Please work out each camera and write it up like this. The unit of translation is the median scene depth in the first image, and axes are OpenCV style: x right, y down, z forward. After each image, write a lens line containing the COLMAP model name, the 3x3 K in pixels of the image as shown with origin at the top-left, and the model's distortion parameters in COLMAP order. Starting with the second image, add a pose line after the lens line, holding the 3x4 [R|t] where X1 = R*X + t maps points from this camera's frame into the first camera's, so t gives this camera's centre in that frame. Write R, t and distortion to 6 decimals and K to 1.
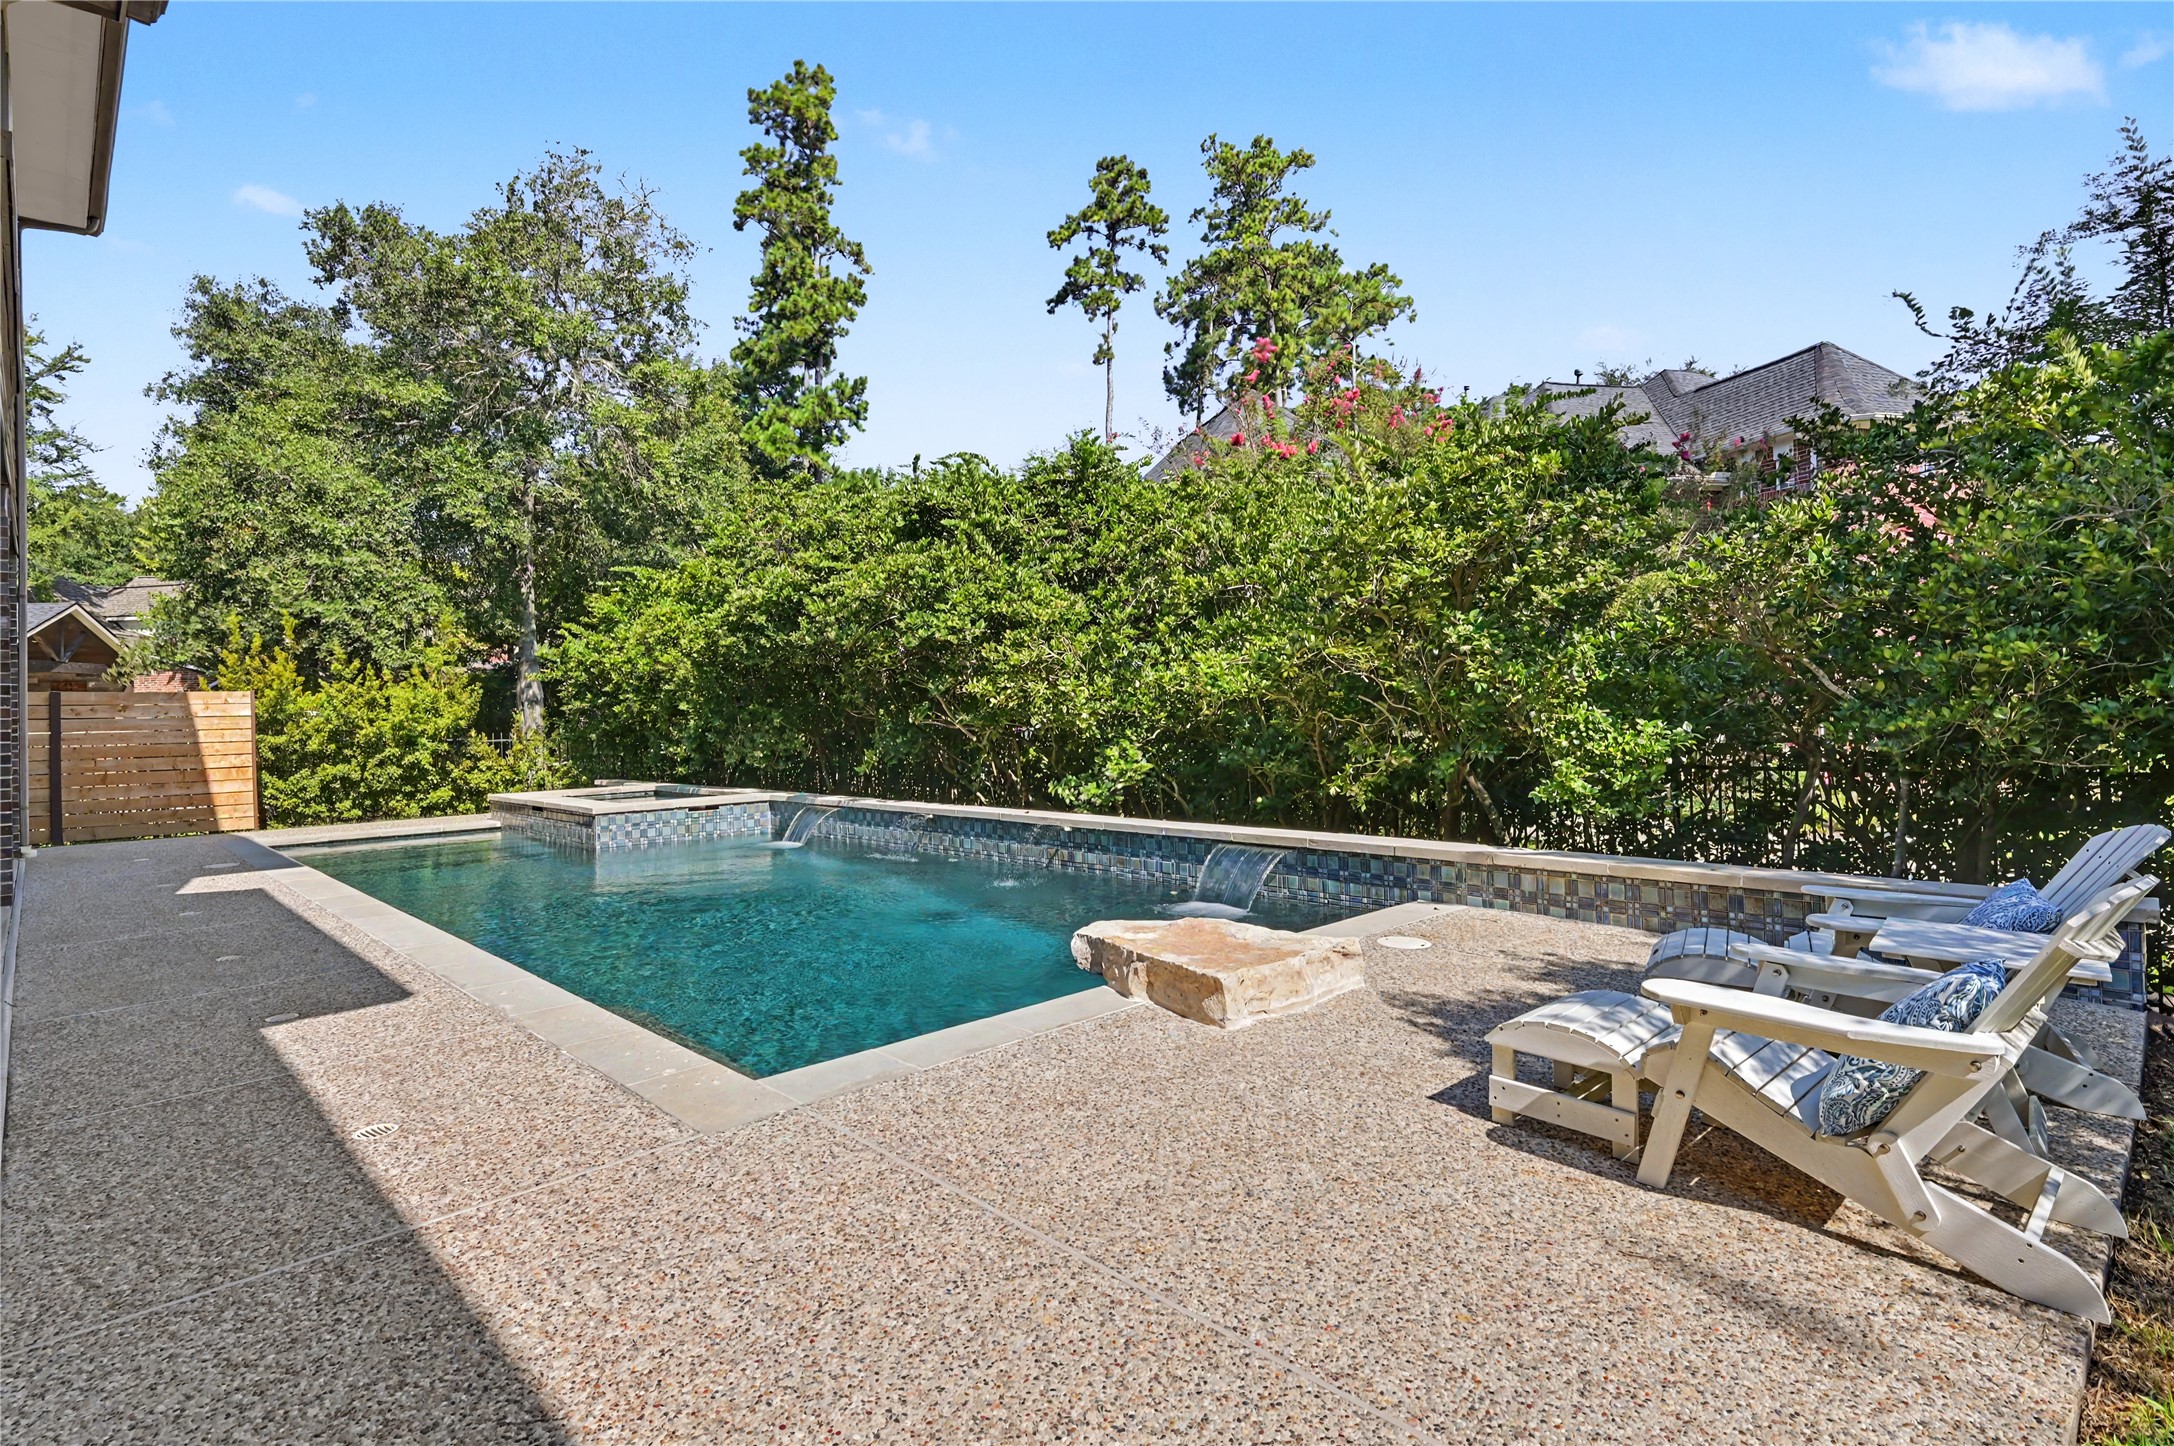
lens RADIAL K [[1093.0, 0, 1085.8], [0, 1093.0, 727.5], [0, 0, 1]] dist [-0.015211, 0.001586]
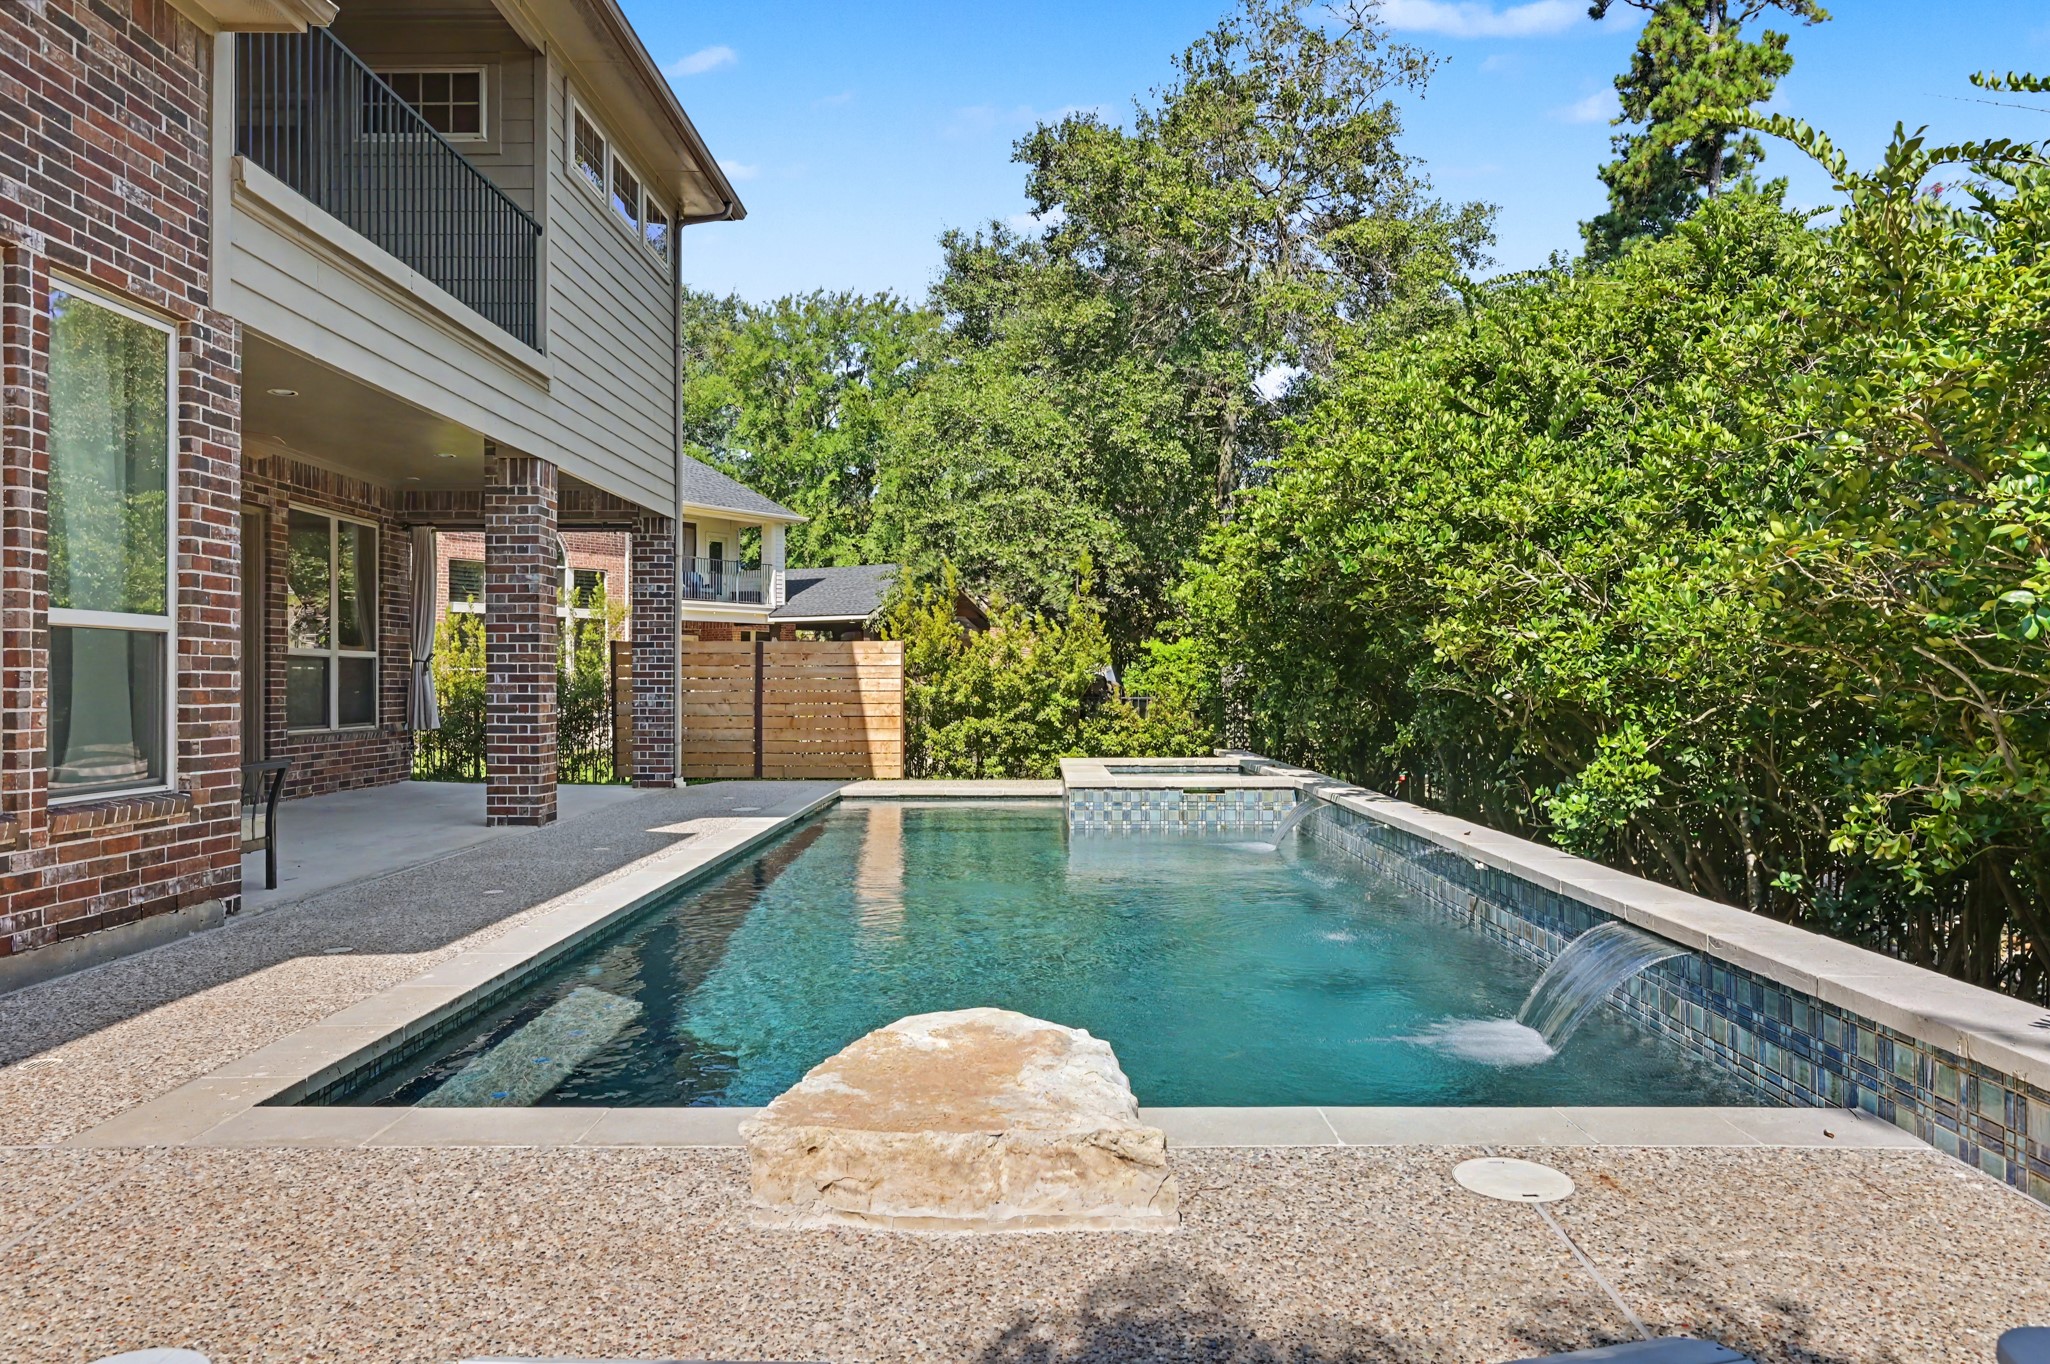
lens RADIAL K [[1397.0, 0, 1017.6], [0, 1397.0, 675.7], [0, 0, 1]] dist [-0.011243, 0.004539]
pose [[0.708916, 0.017628, -0.705072, 0.199567], [-0.024568, 0.999698, 0.000291, -0.003898], [0.704865, 0.017116, 0.709135, 0.155754]]
